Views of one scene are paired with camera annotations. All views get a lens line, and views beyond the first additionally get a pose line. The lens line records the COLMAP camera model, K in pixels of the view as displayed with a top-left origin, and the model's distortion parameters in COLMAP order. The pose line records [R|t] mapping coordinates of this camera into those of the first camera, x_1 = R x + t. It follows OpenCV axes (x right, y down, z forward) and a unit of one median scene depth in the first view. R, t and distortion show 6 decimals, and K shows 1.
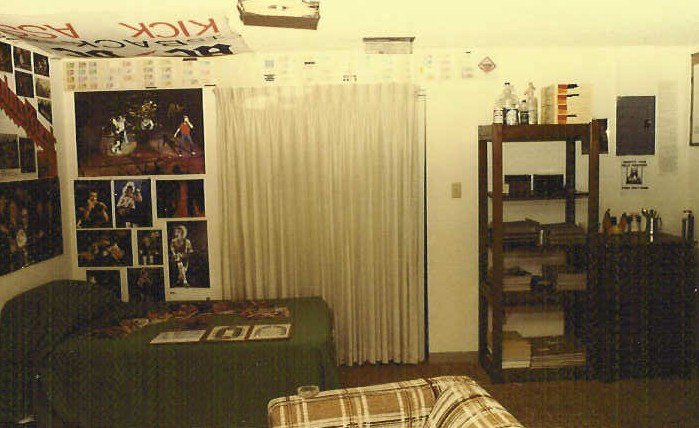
lens RADIAL K [[573.8, 0, 350.6], [0, 573.8, 195.4], [0, 0, 1]] dist [-0.036669, 0.007522]
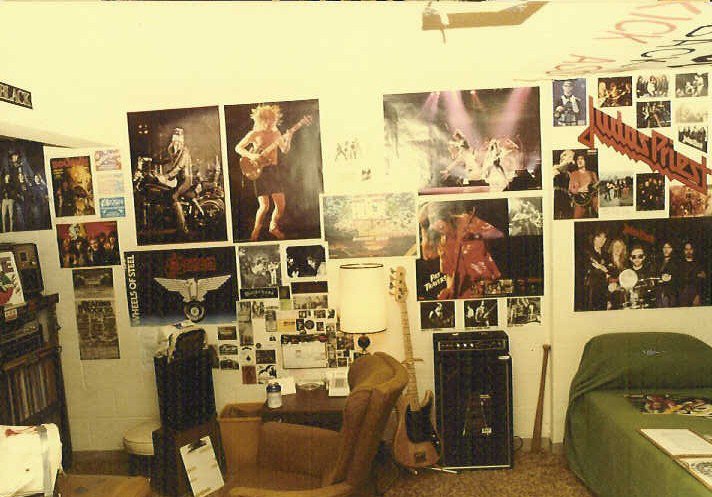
lens RADIAL K [[572.1, 0, 356.6], [0, 572.1, 274.2], [0, 0, 1]] dist [-0.083434, 0.064317]
pose [[-0.033937, 0.138322, -0.989806, 0.380701], [-0.029370, 0.989810, 0.139329, -0.051870], [0.998992, 0.033799, -0.029528, 0.558603]]
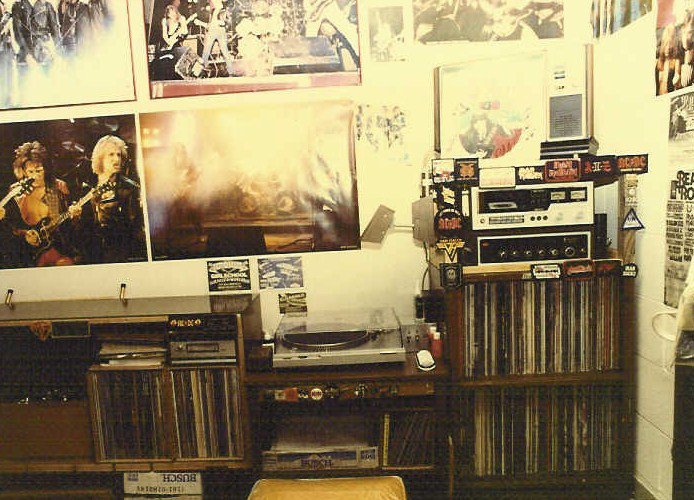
lens RADIAL K [[580.4, 0, 345.1], [0, 580.4, 266.2], [0, 0, 1]] dist [-0.115430, 0.124815]
pose [[-0.997321, 0.067903, 0.027210, -0.318428], [0.072069, 0.975818, 0.206361, 0.108333], [-0.012539, 0.207769, -0.978098, 0.489778]]
